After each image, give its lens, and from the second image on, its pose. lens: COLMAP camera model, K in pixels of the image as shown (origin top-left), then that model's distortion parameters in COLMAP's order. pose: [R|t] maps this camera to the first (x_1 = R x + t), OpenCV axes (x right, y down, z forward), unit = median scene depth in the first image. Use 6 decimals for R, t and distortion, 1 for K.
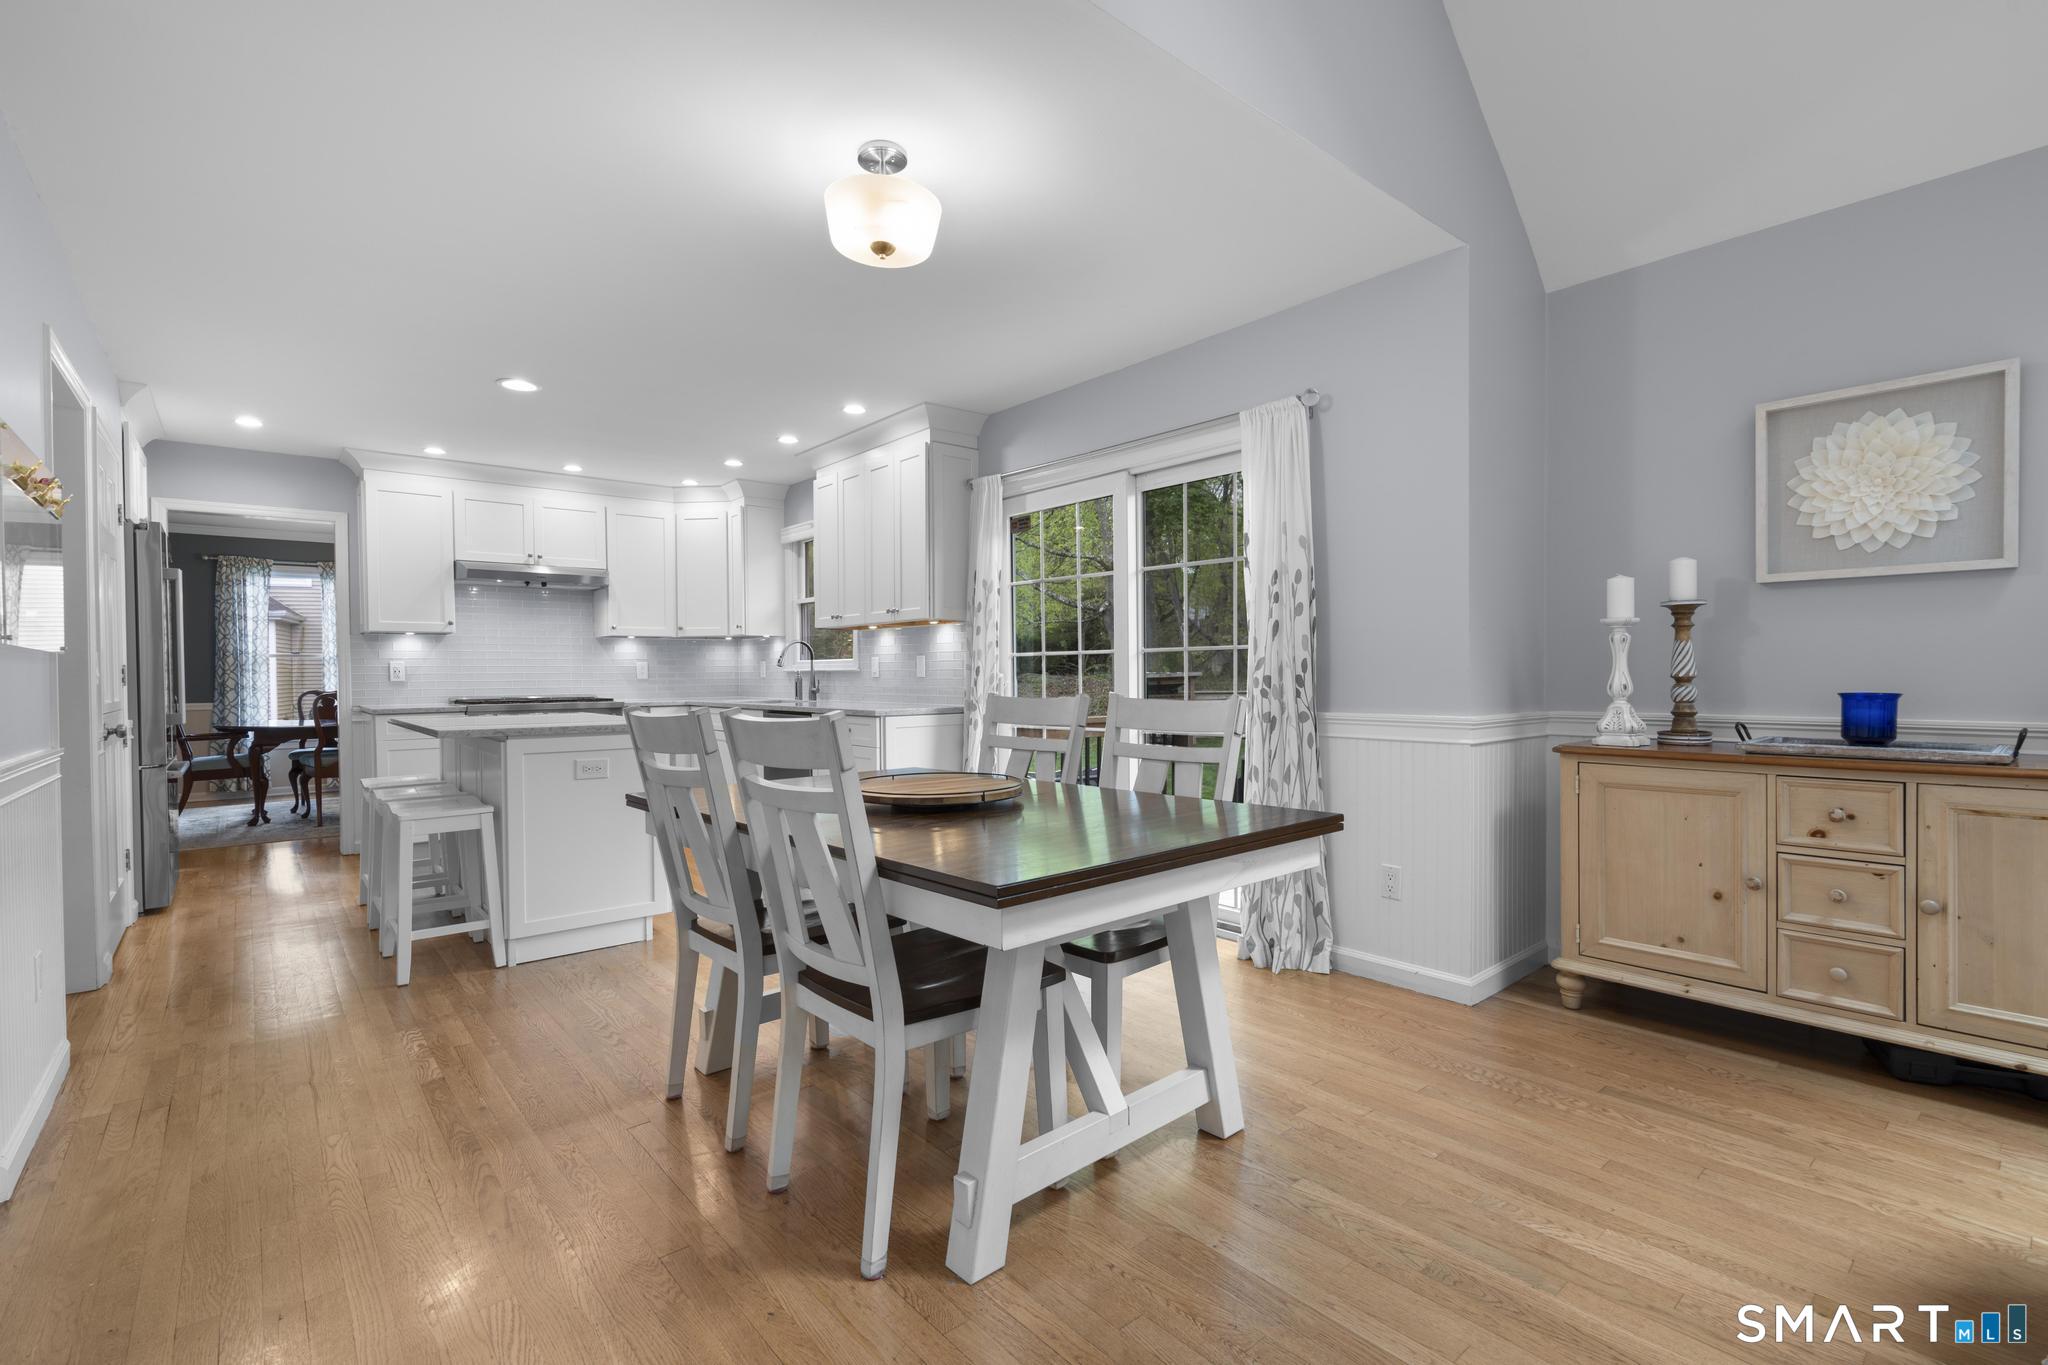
lens RADIAL K [[923.2, 0, 1016.2], [0, 923.2, 685.1], [0, 0, 1]] dist [-0.004611, 0.000251]
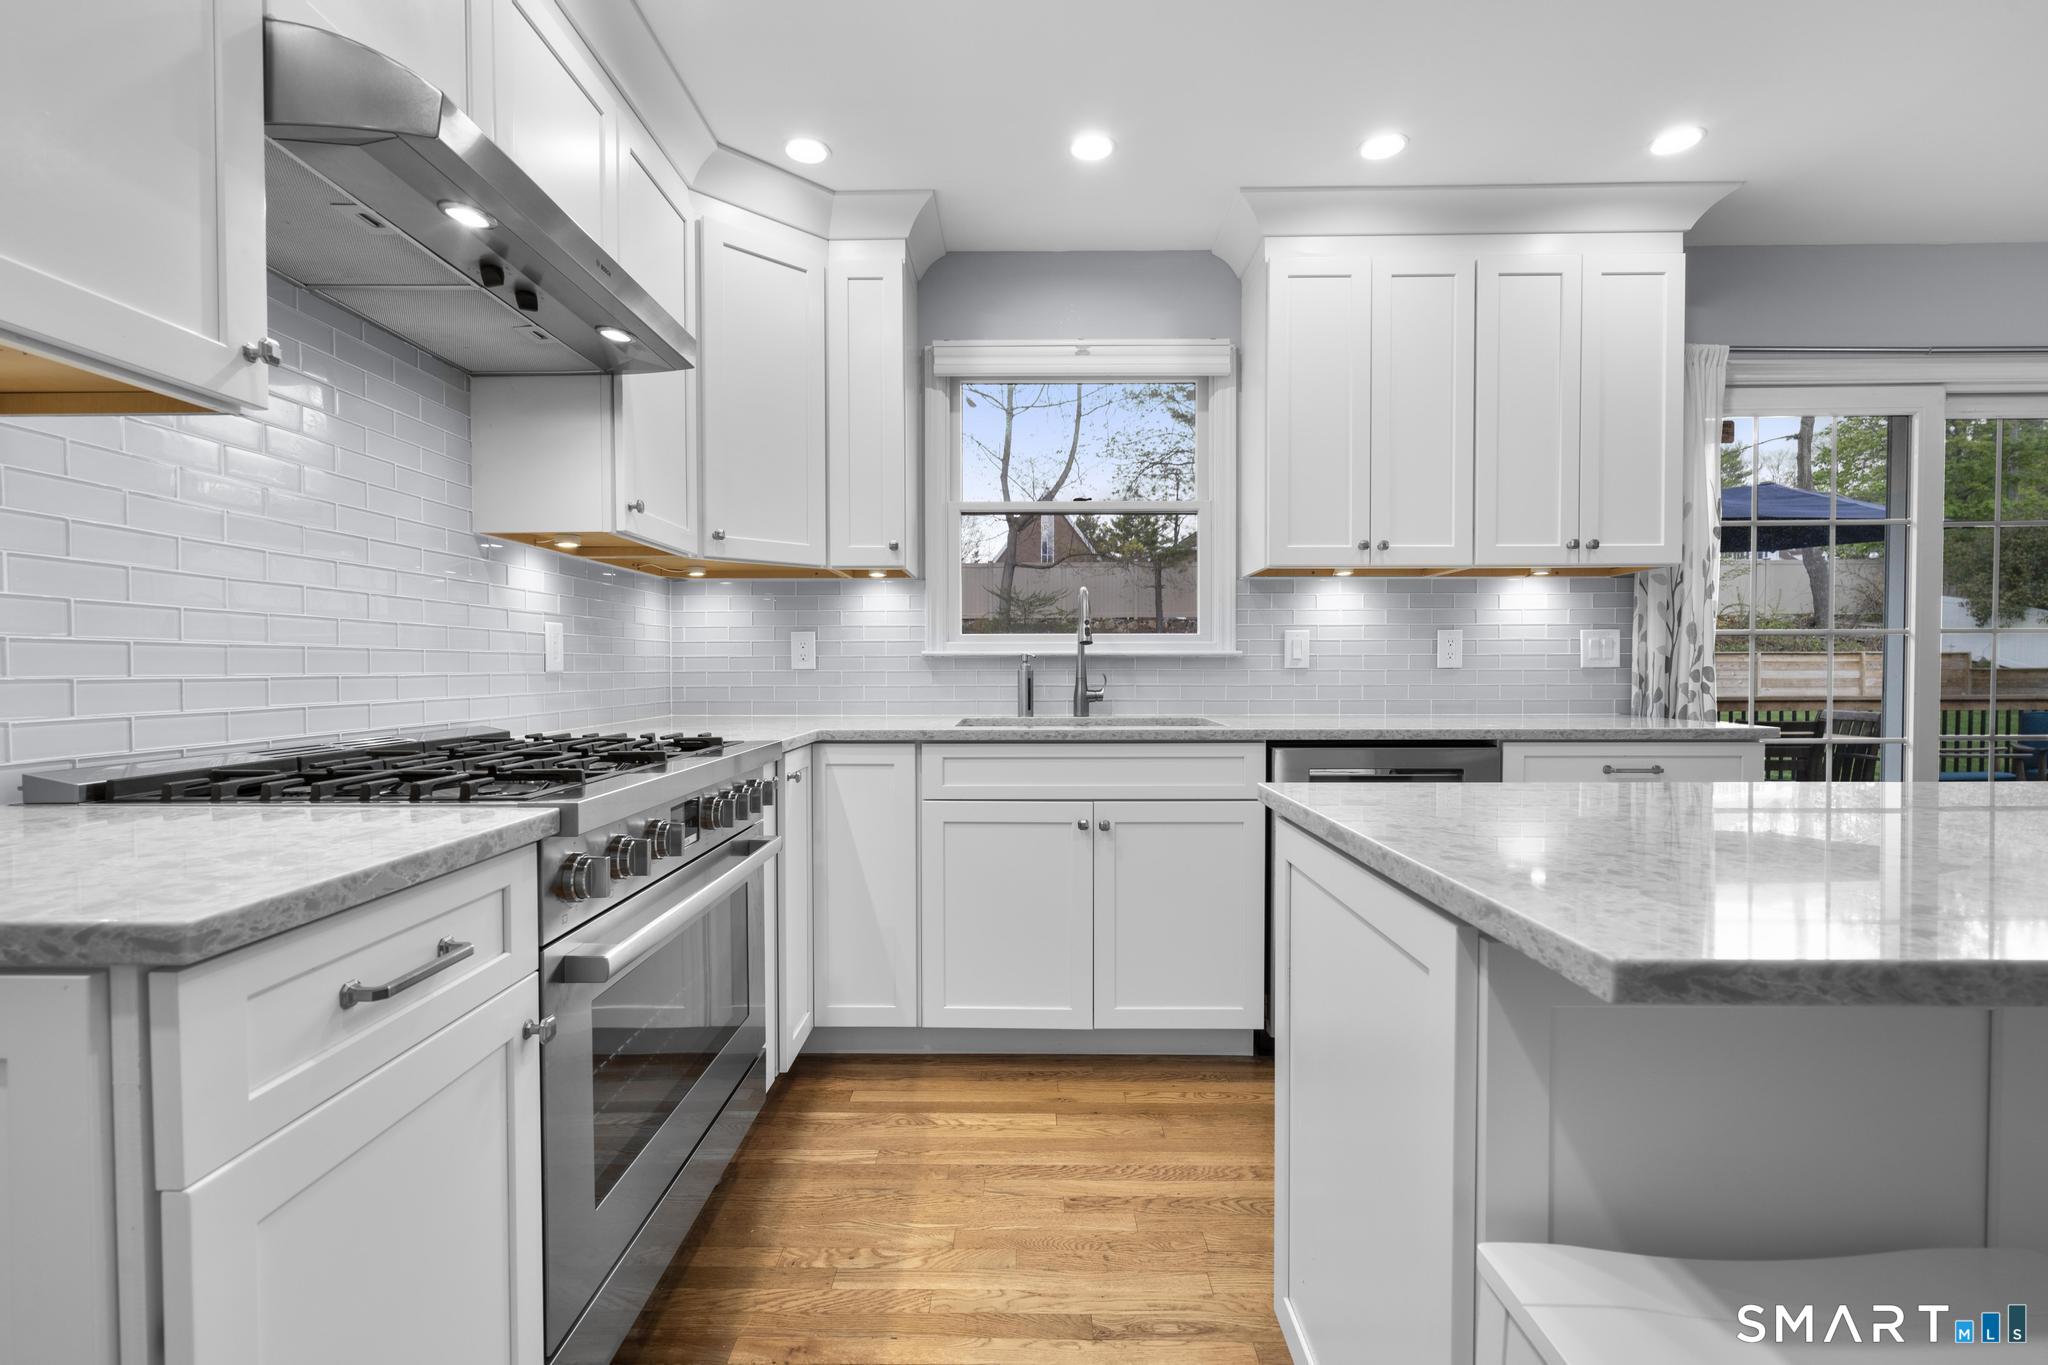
lens RADIAL K [[923.2, 0, 1016.2], [0, 923.2, 685.1], [0, 0, 1]] dist [-0.004611, 0.000251]
pose [[0.652116, -0.011422, 0.758033, -0.569278], [0.007743, 0.999935, 0.008405, -0.003691], [-0.758080, 0.000388, 0.652162, 0.671212]]
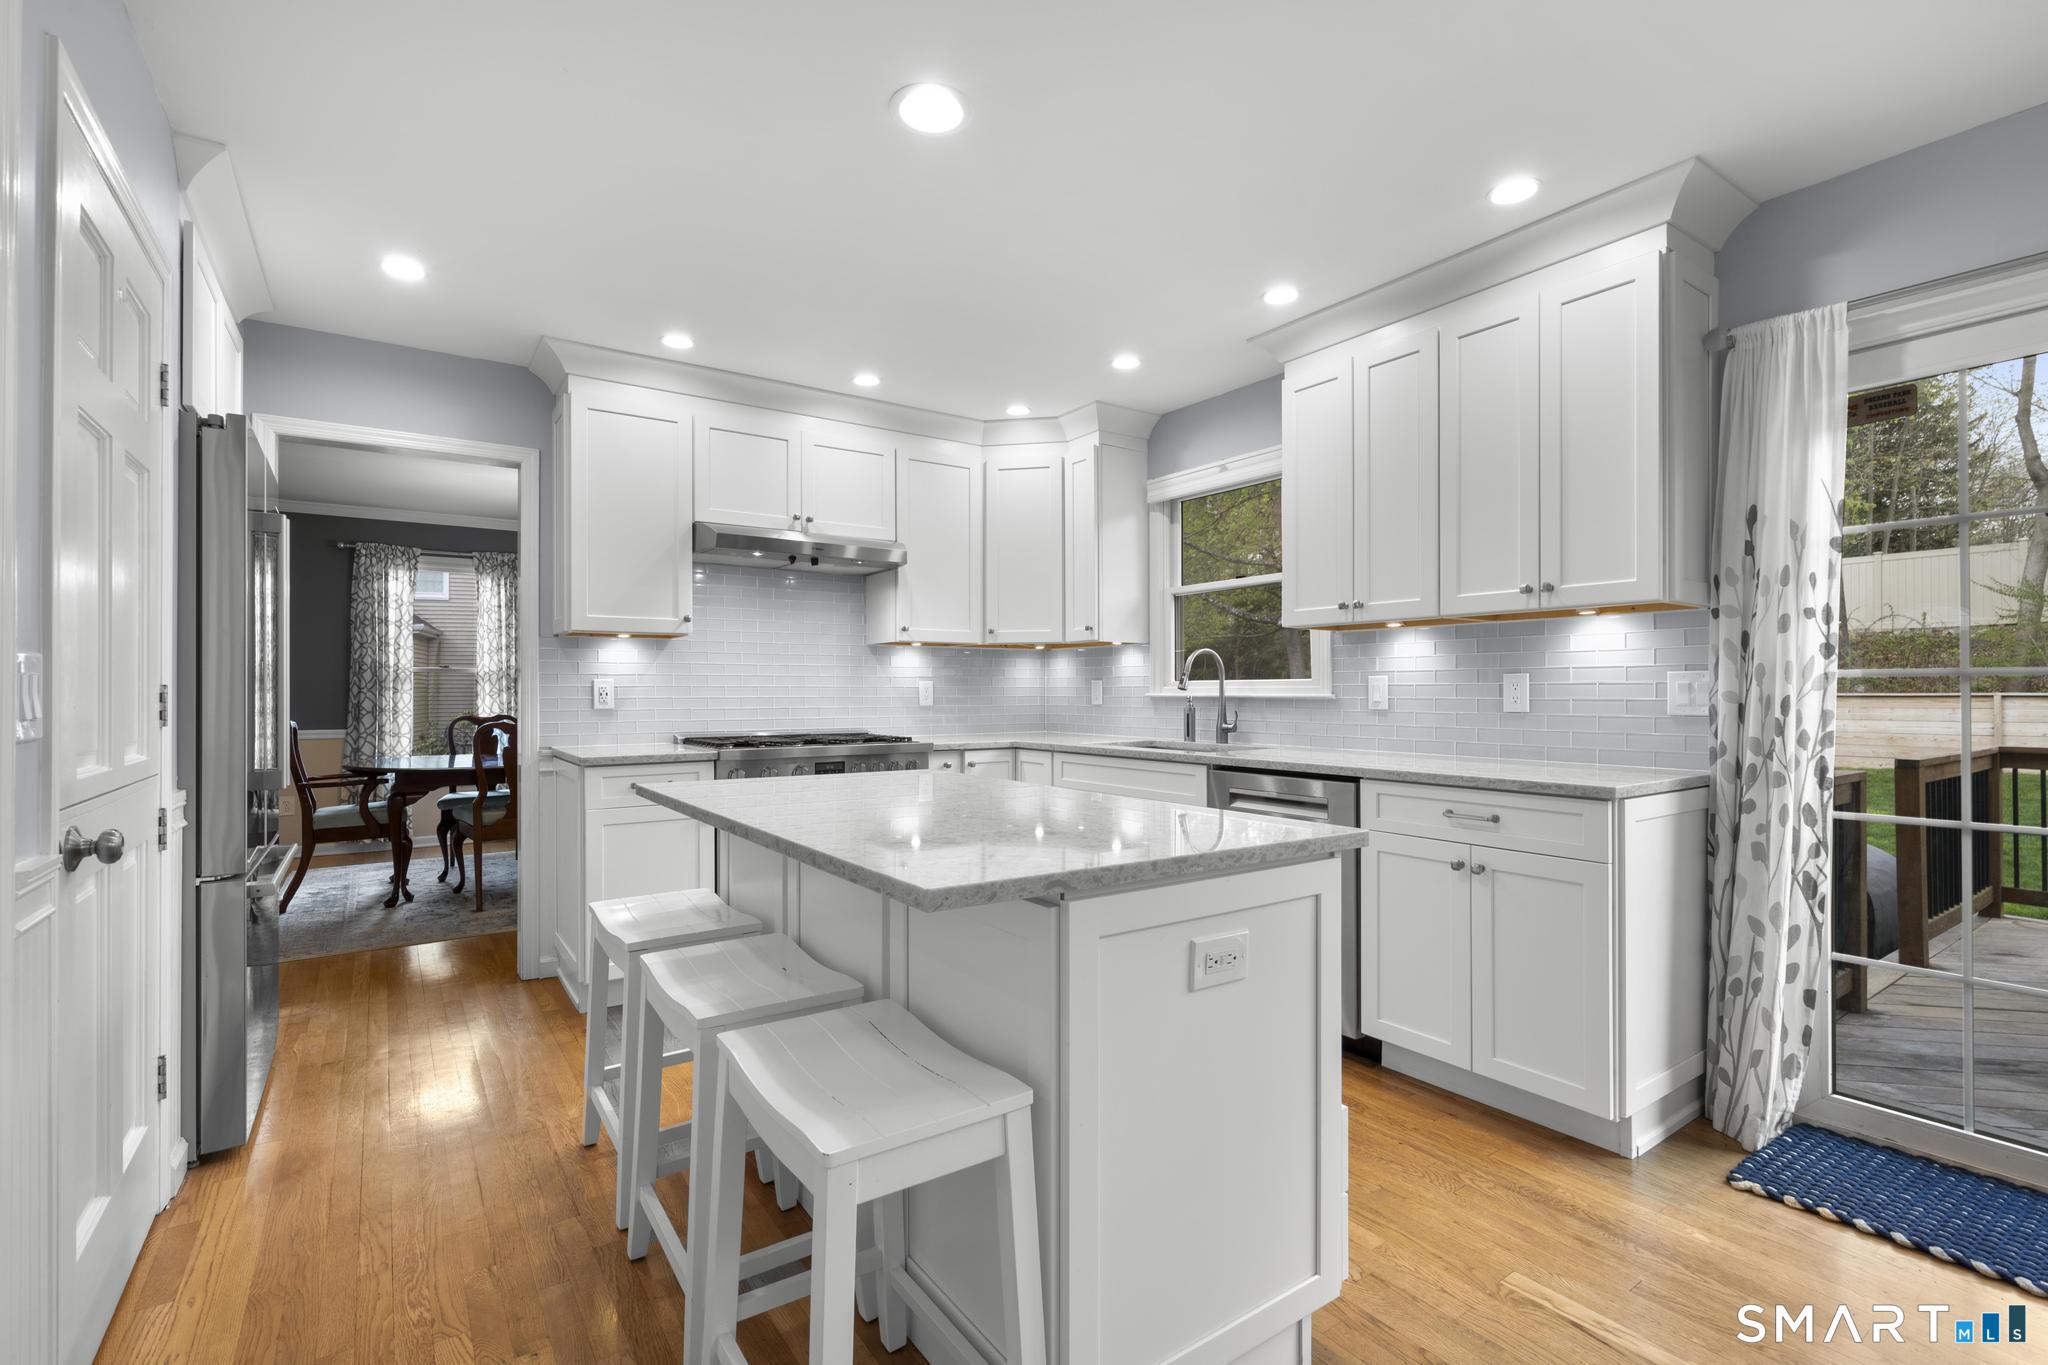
lens RADIAL K [[923.2, 0, 1016.2], [0, 923.2, 685.1], [0, 0, 1]] dist [-0.004611, 0.000251]
pose [[0.995489, 0.005889, -0.094695, -0.283322], [-0.007761, 0.999782, -0.019404, -0.009445], [0.094560, 0.020051, 0.995317, 0.334945]]
